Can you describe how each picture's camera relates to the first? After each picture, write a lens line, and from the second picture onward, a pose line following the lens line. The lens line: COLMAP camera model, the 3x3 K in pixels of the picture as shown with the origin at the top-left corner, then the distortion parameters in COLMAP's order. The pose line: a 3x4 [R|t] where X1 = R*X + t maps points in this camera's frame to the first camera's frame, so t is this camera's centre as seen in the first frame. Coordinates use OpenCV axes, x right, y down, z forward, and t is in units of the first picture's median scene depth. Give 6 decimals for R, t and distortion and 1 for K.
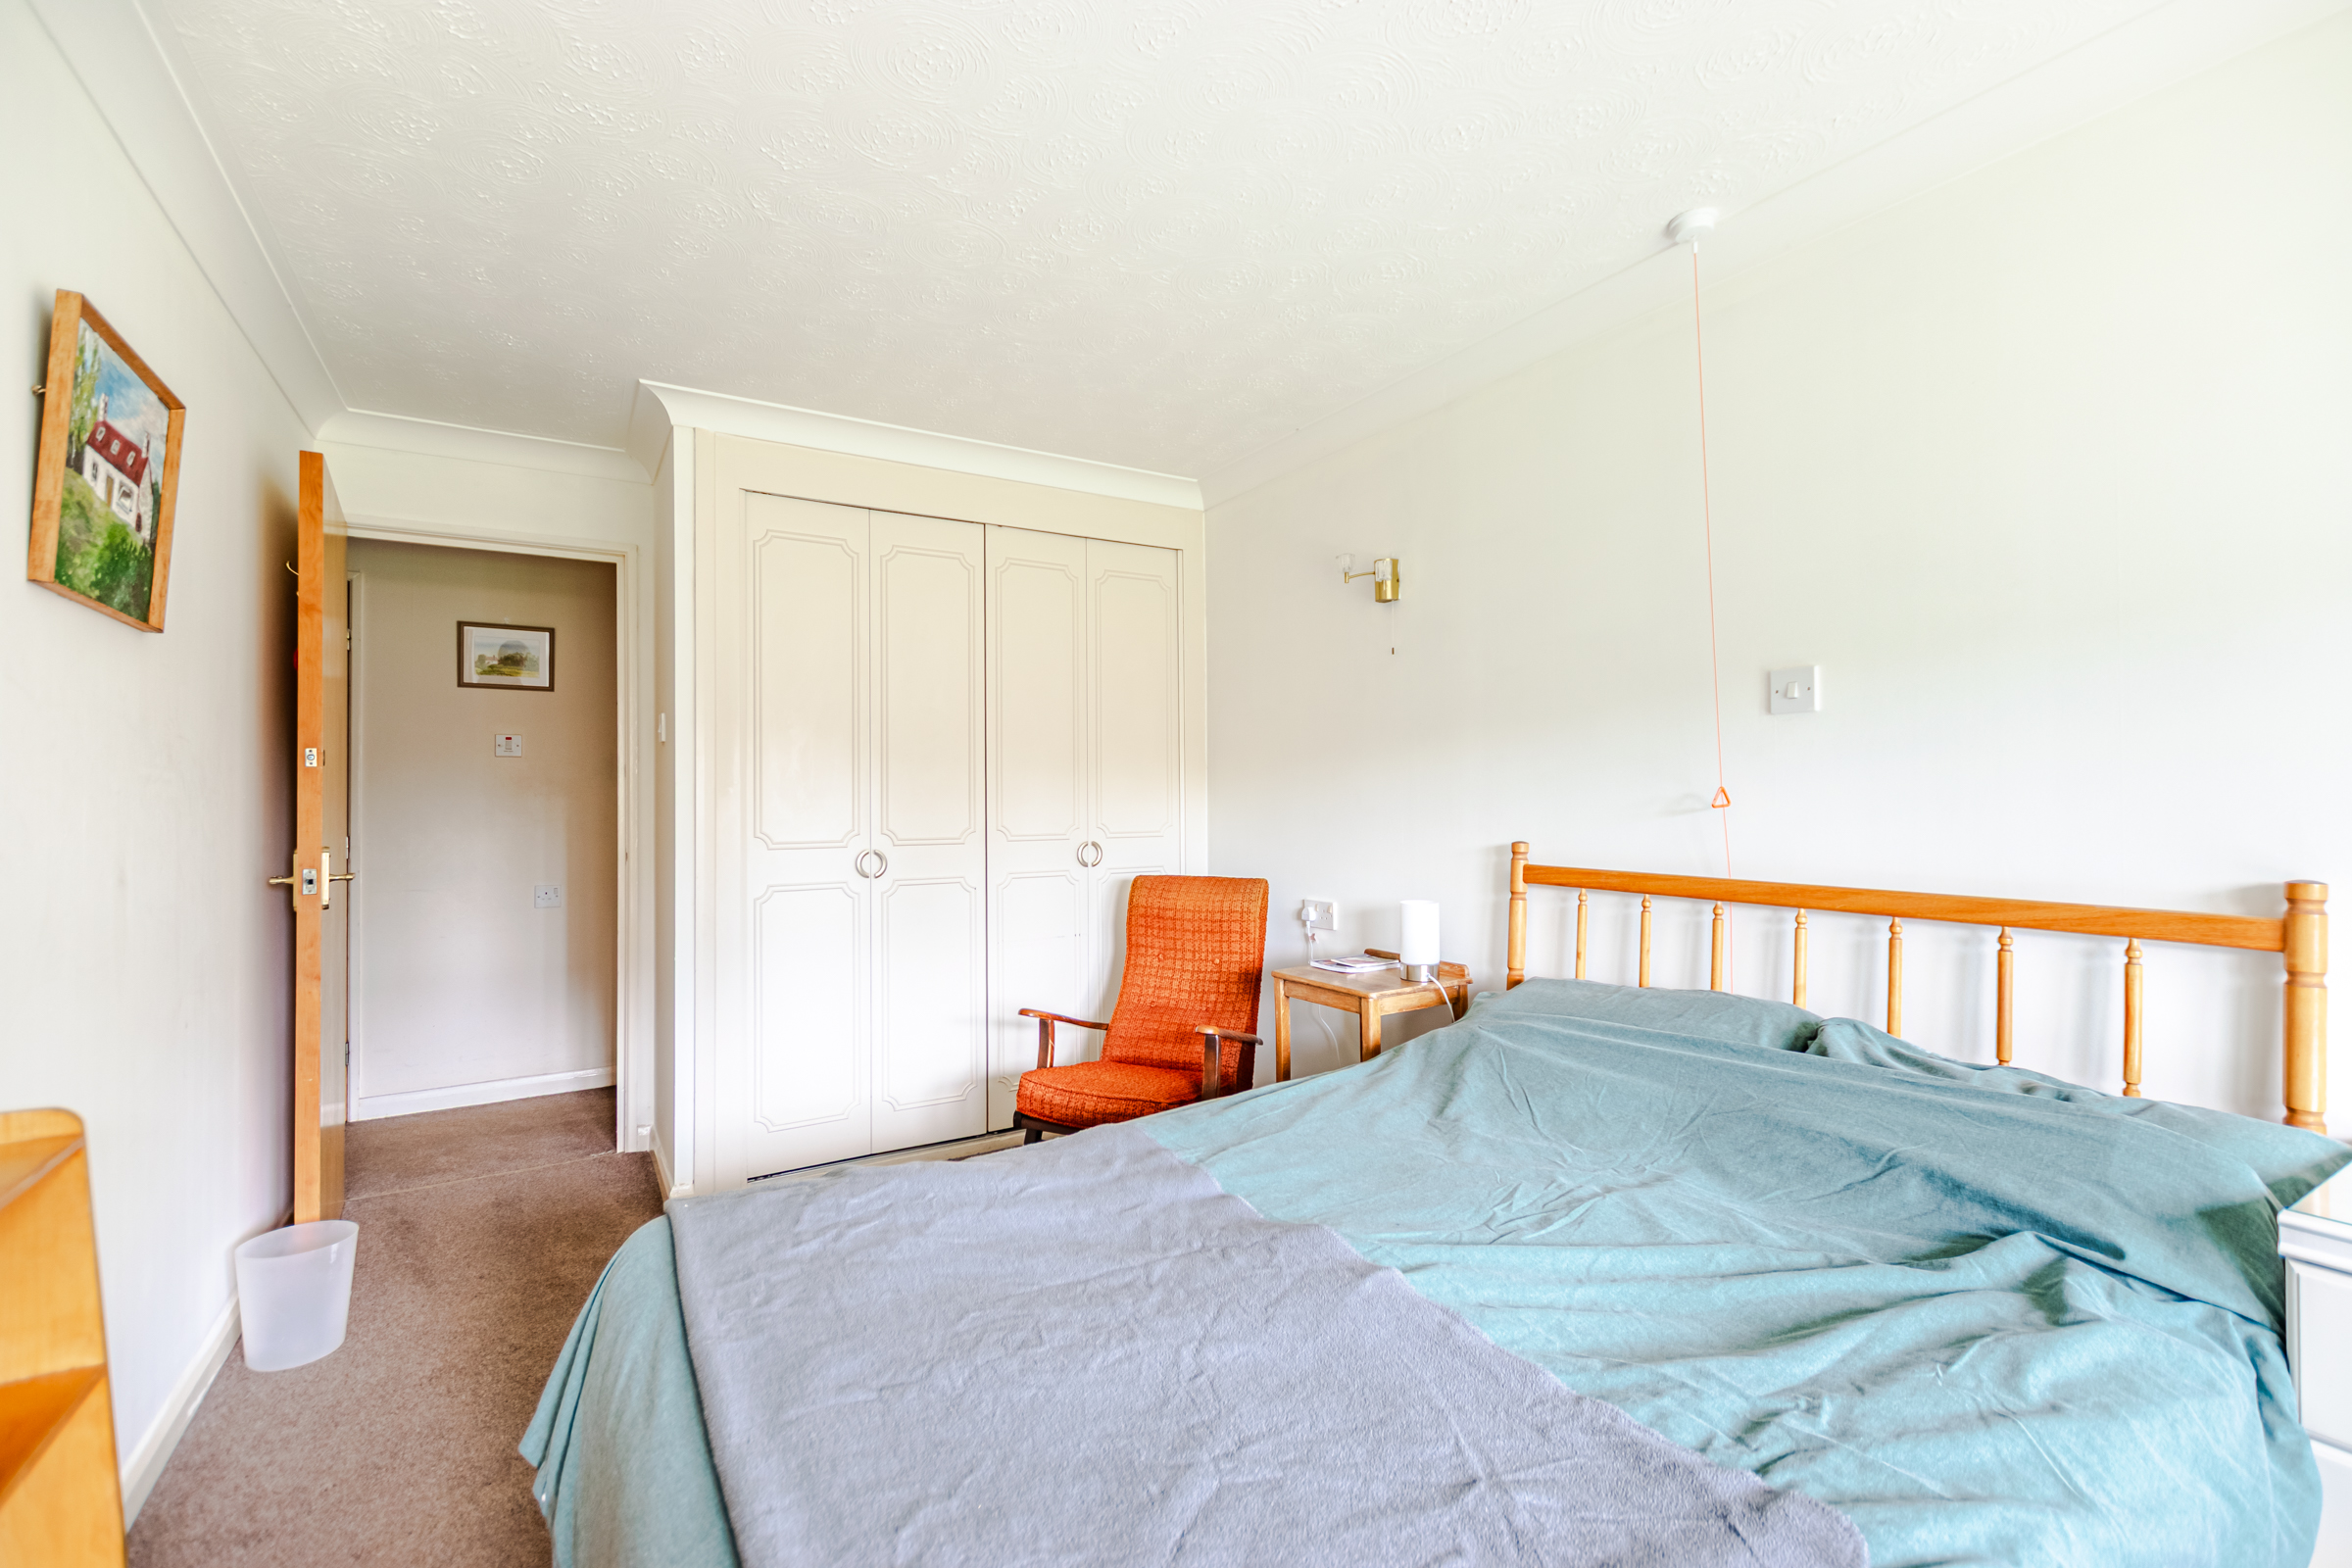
lens RADIAL K [[1010.9, 0, 1176.0], [0, 1010.9, 784.0], [0, 0, 1]] dist [0.000833, -0.000246]
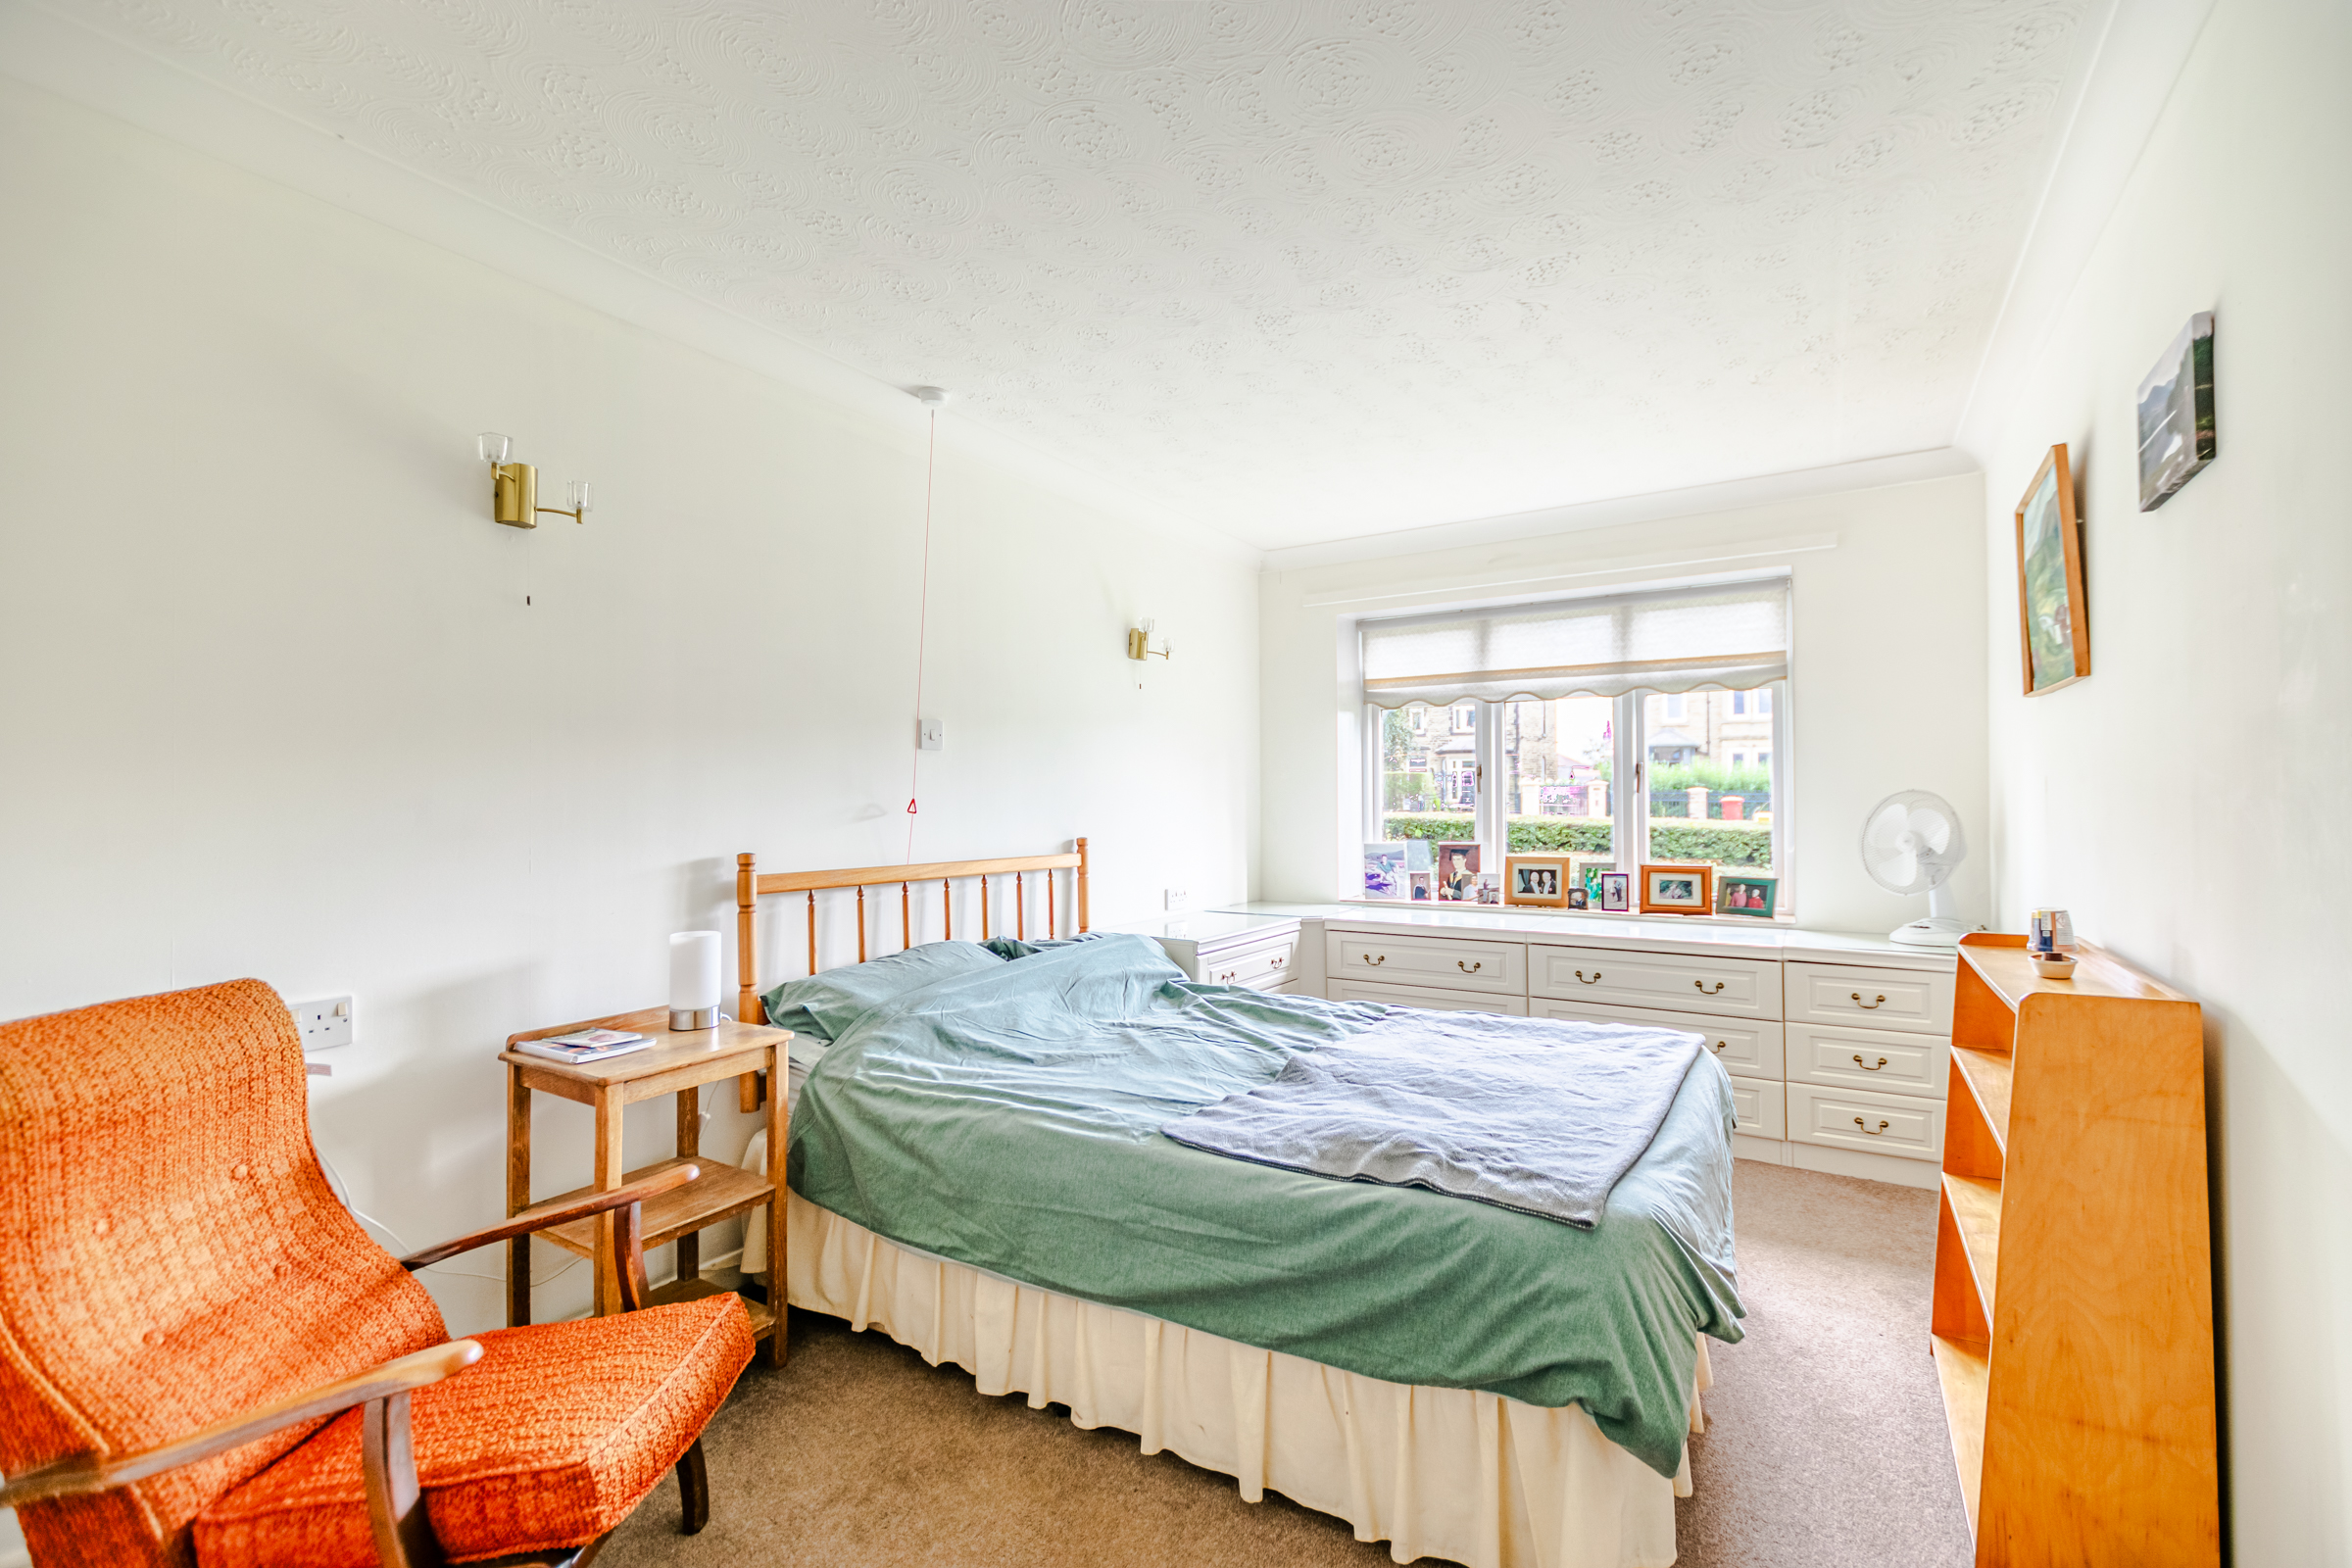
lens RADIAL K [[1010.9, 0, 1176.0], [0, 1010.9, 784.0], [0, 0, 1]] dist [0.000833, -0.000246]
pose [[-0.433514, 0.022521, 0.900865, -0.721666], [-0.003103, 0.999644, -0.026483, 0.015209], [-0.901141, -0.014276, -0.433290, 1.060734]]
